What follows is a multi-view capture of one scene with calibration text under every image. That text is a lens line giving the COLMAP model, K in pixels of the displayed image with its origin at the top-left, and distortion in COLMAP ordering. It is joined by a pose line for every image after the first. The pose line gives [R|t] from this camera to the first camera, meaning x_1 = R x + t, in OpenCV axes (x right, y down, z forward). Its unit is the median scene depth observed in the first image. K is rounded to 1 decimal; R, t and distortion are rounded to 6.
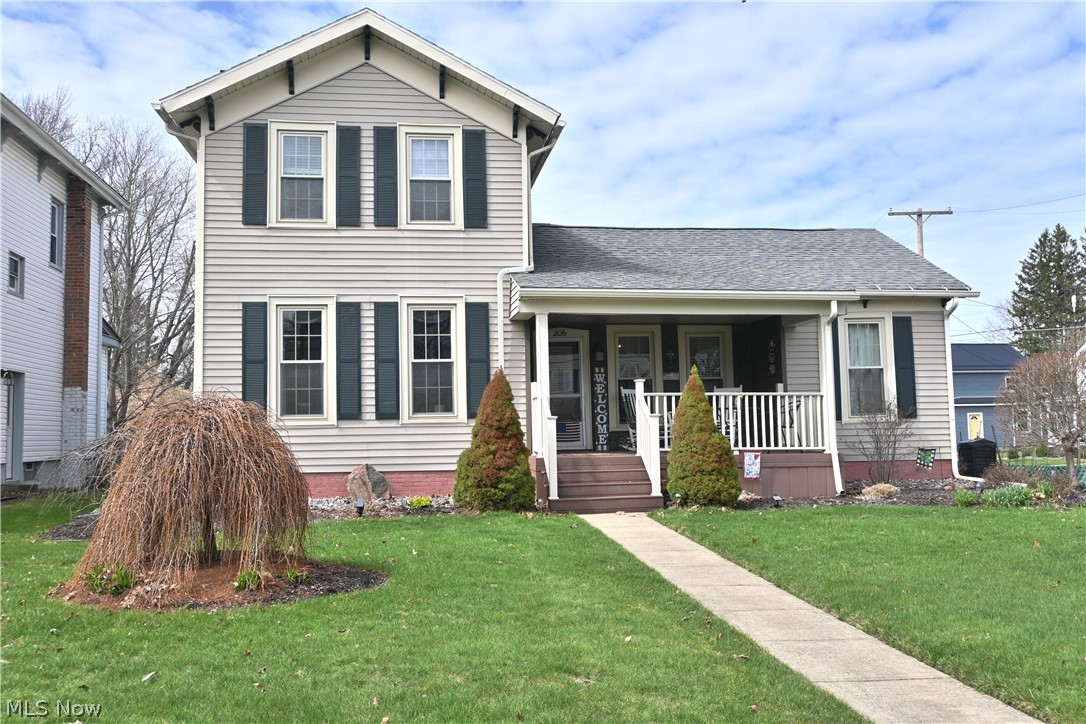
lens RADIAL K [[1014.1, 0, 543.0], [0, 1014.1, 362.0], [0, 0, 1]] dist [-0.005801, -0.002218]
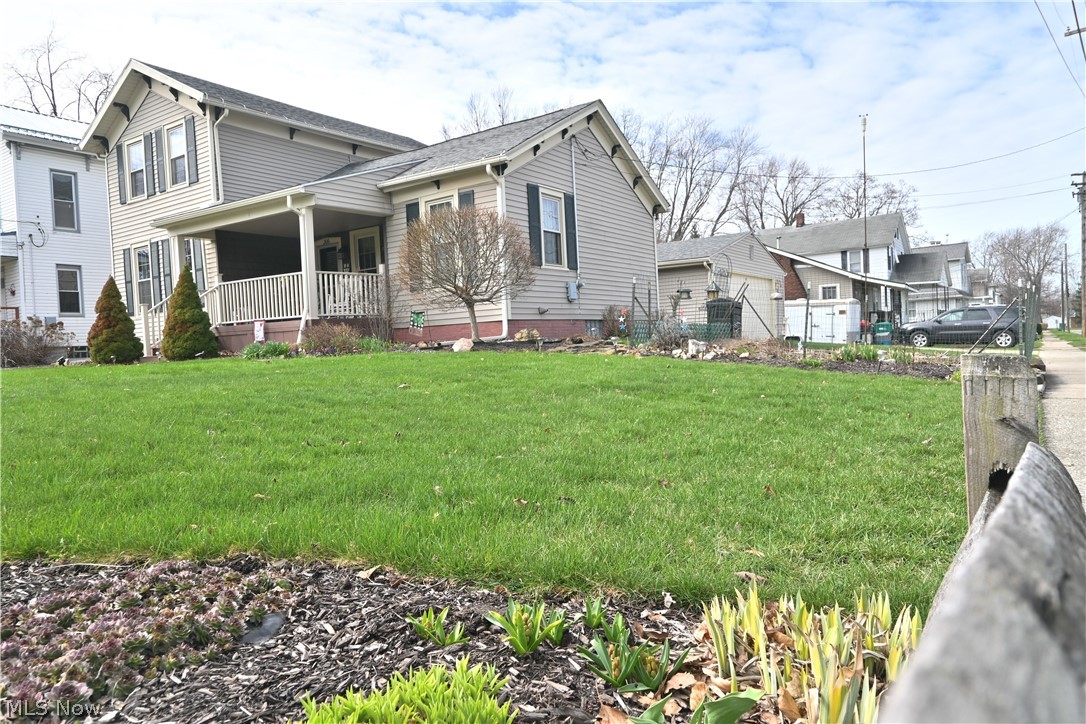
lens RADIAL K [[741.6, 0, 543.0], [0, 741.6, 362.0], [0, 0, 1]] dist [-0.003976, -0.002399]
pose [[0.733430, -0.003437, -0.679756, 1.109138], [0.089142, 0.991838, 0.091167, 0.083453], [0.673895, -0.127459, 0.727750, 0.520624]]
